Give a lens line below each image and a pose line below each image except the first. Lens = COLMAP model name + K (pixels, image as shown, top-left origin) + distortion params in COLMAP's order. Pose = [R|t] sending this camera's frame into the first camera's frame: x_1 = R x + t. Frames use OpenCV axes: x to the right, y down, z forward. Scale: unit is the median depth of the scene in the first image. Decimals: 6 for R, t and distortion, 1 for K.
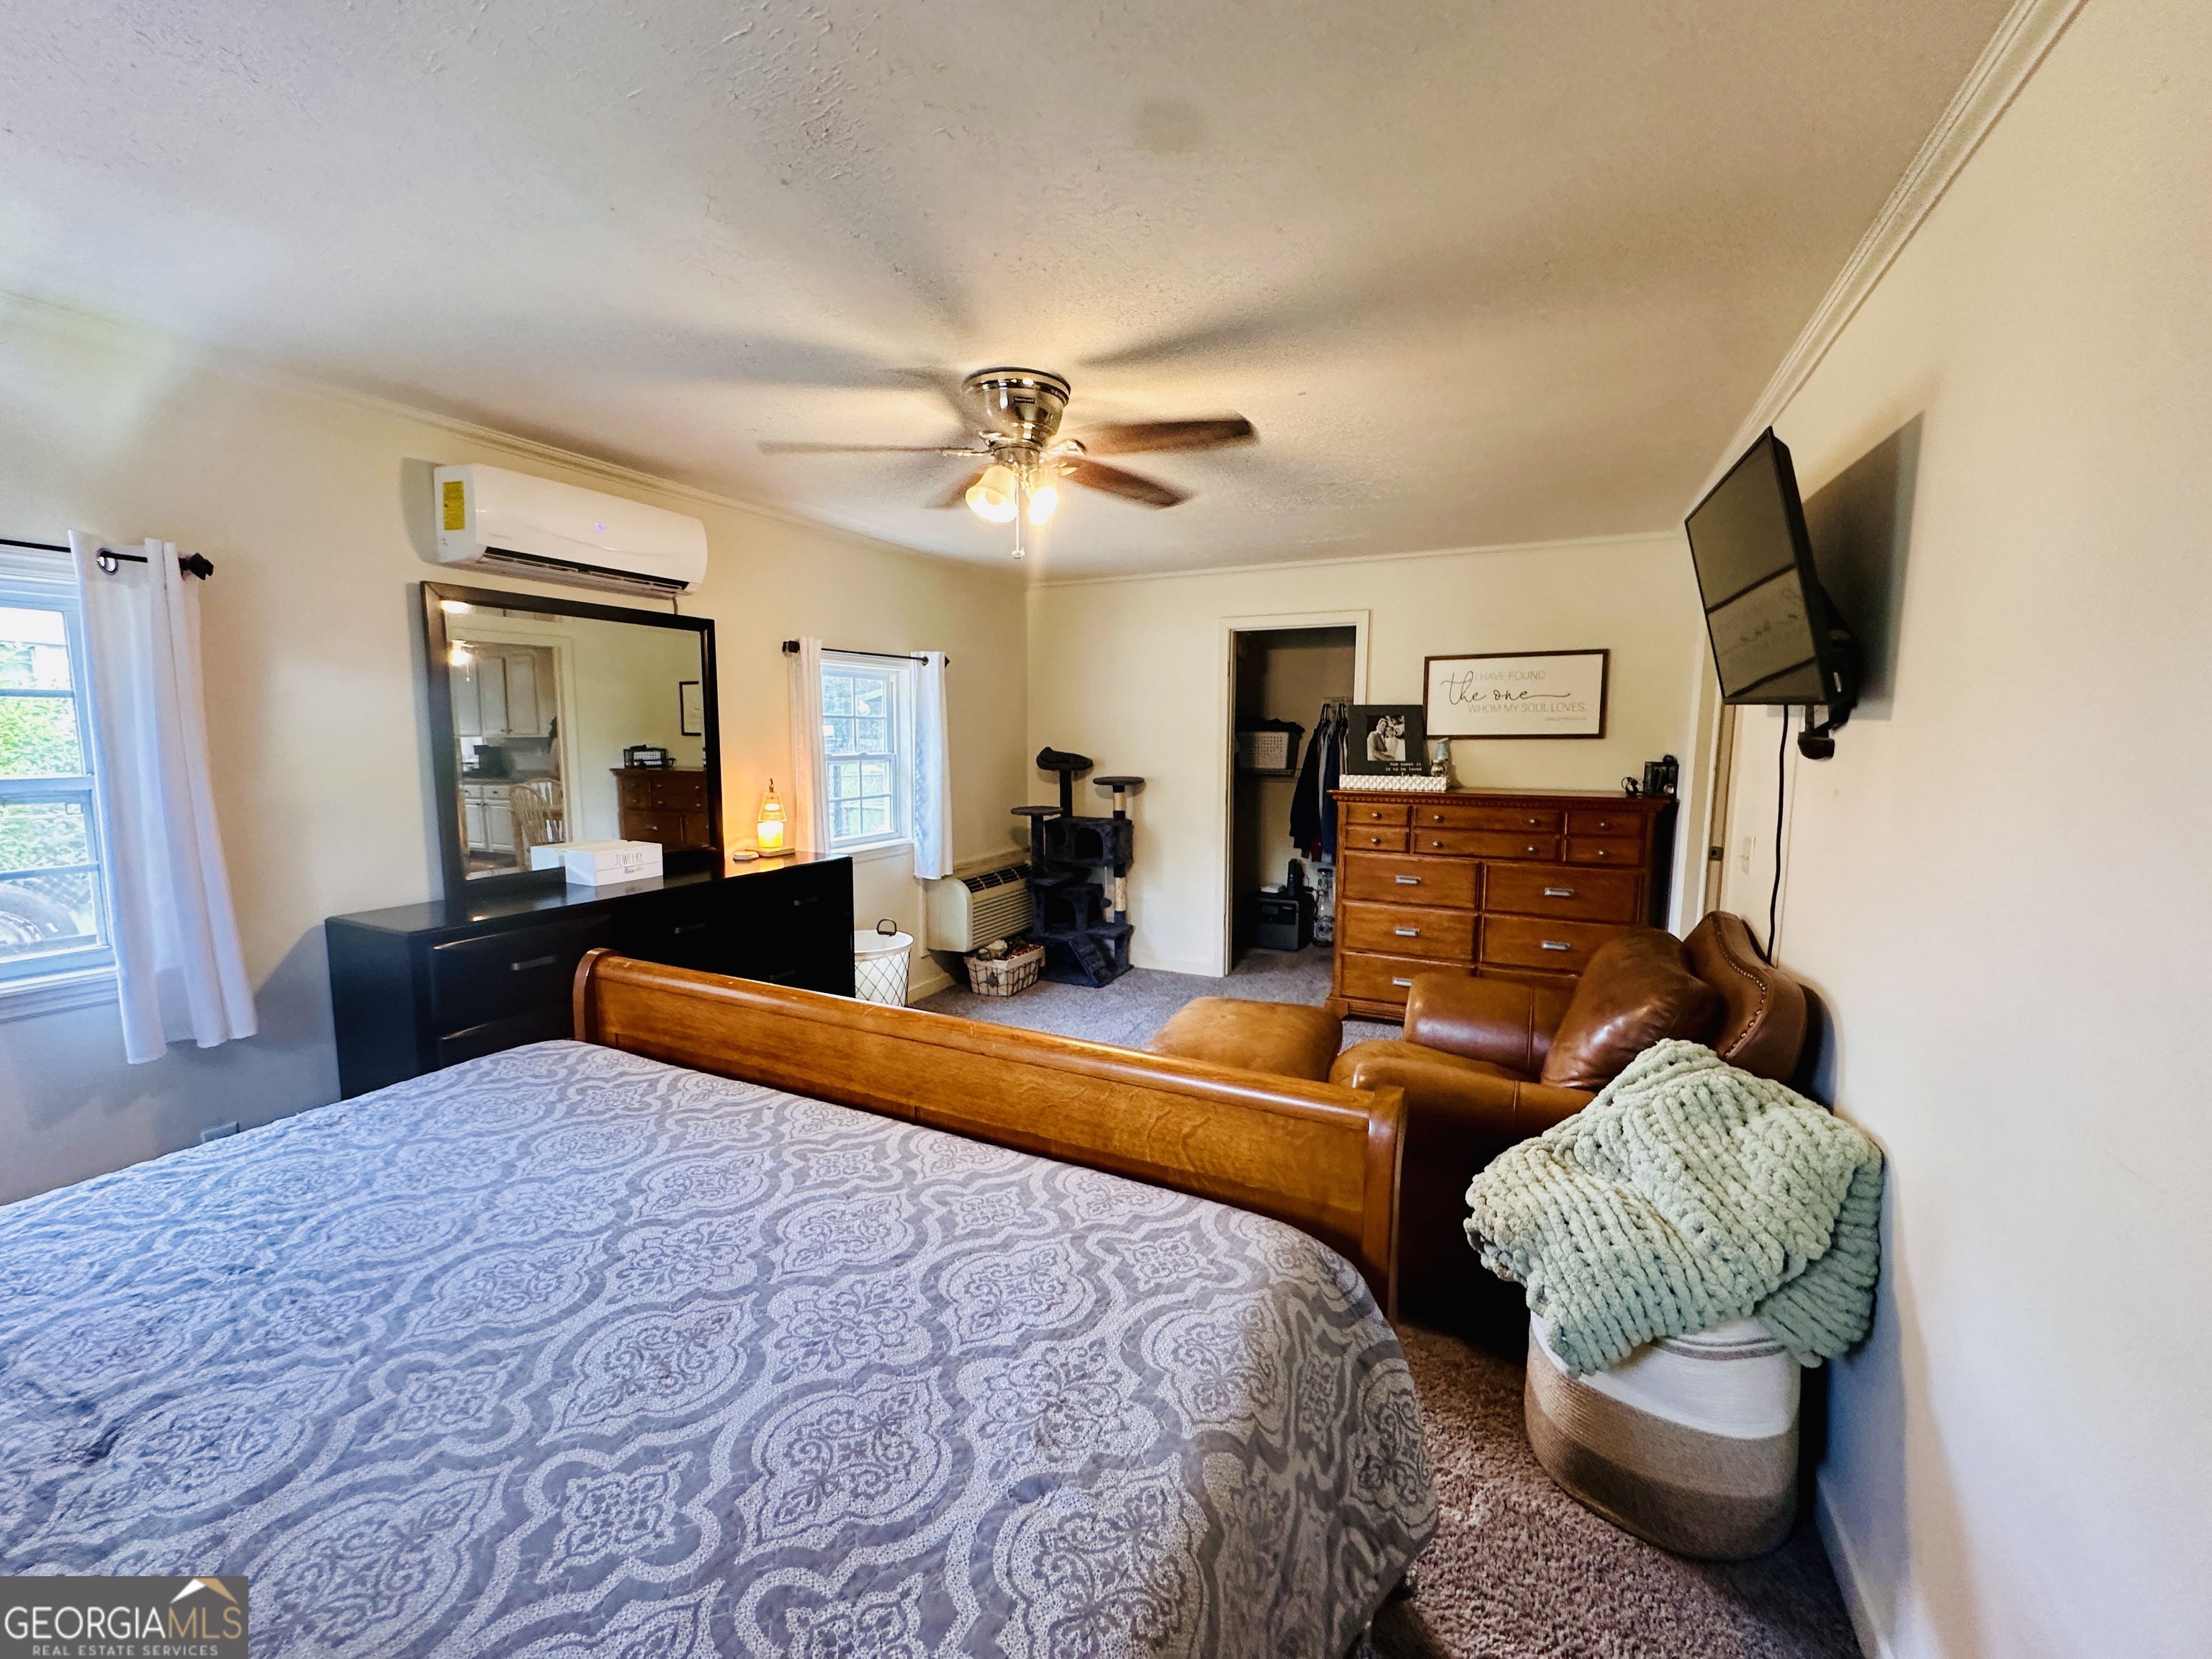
lens RADIAL K [[882.4, 0, 1102.4], [0, 882.4, 826.1], [0, 0, 1]] dist [-0.007509, 0.002467]
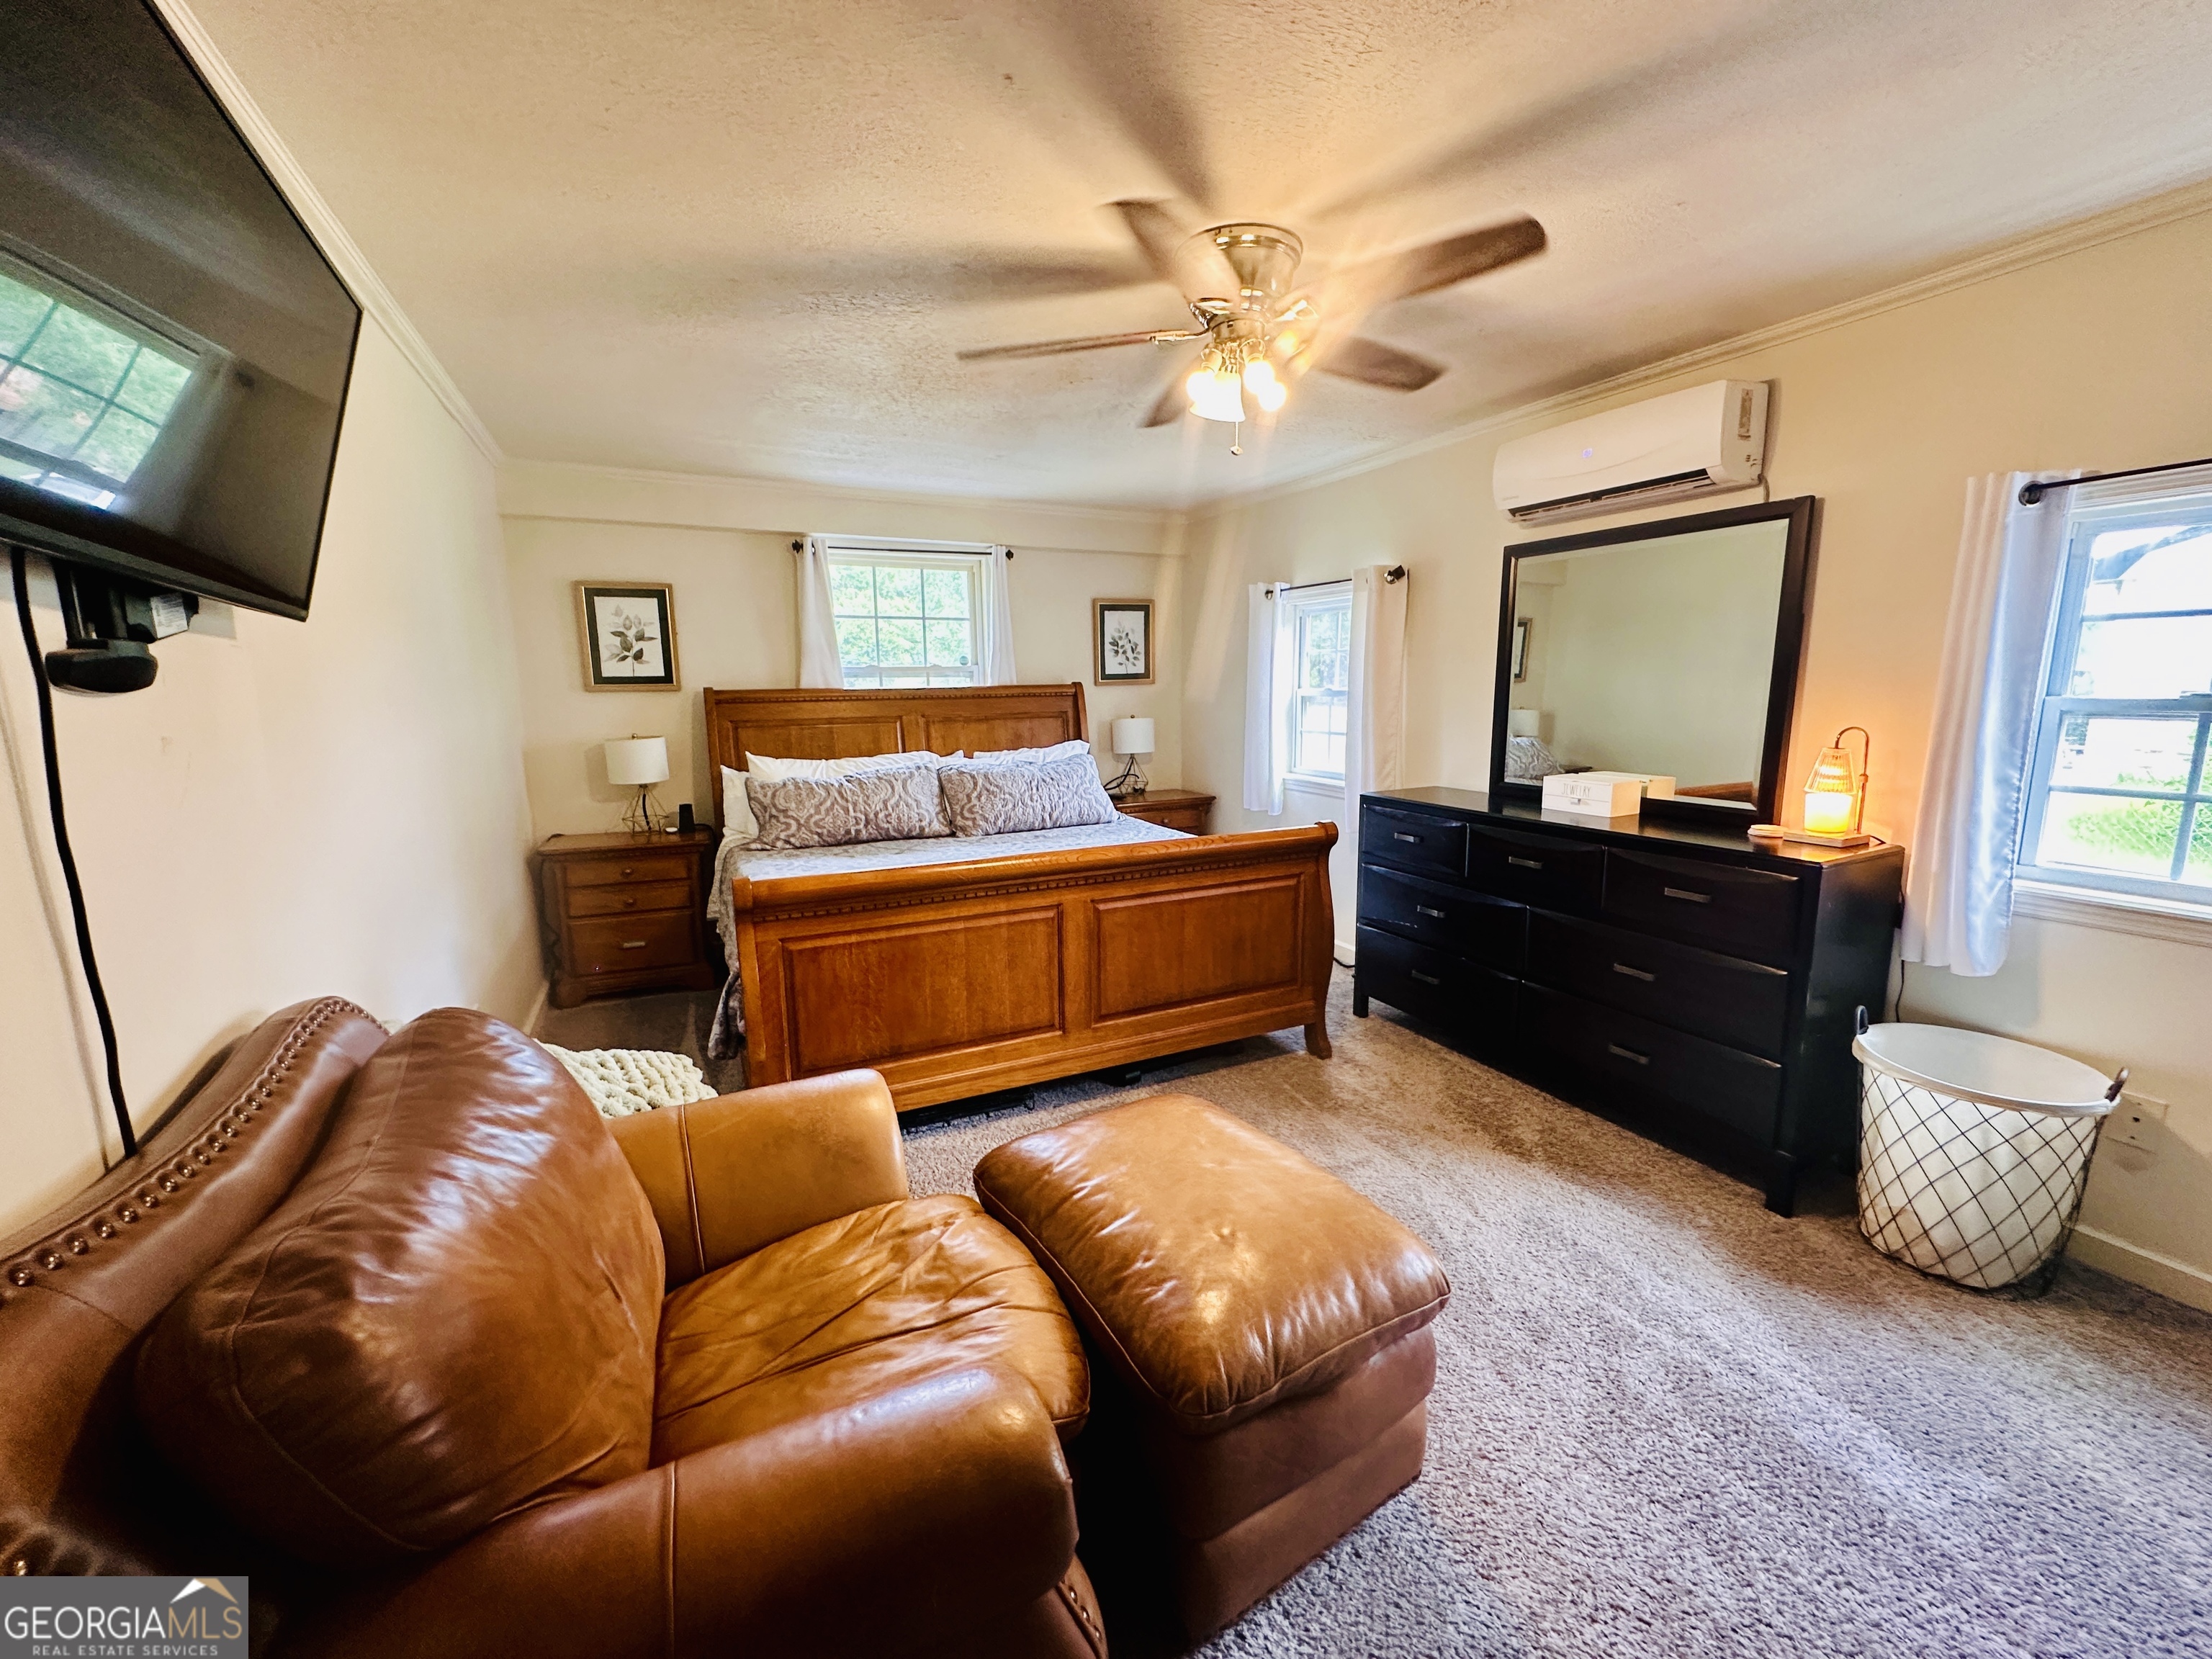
lens RADIAL K [[882.4, 0, 1107.5], [0, 882.4, 826.7], [0, 0, 1]] dist [-0.007509, 0.002467]
pose [[-0.610277, 0.132697, -0.780995, 0.518291], [-0.075120, 0.971735, 0.223805, -0.096907], [0.788618, 0.195251, -0.583059, 1.081896]]
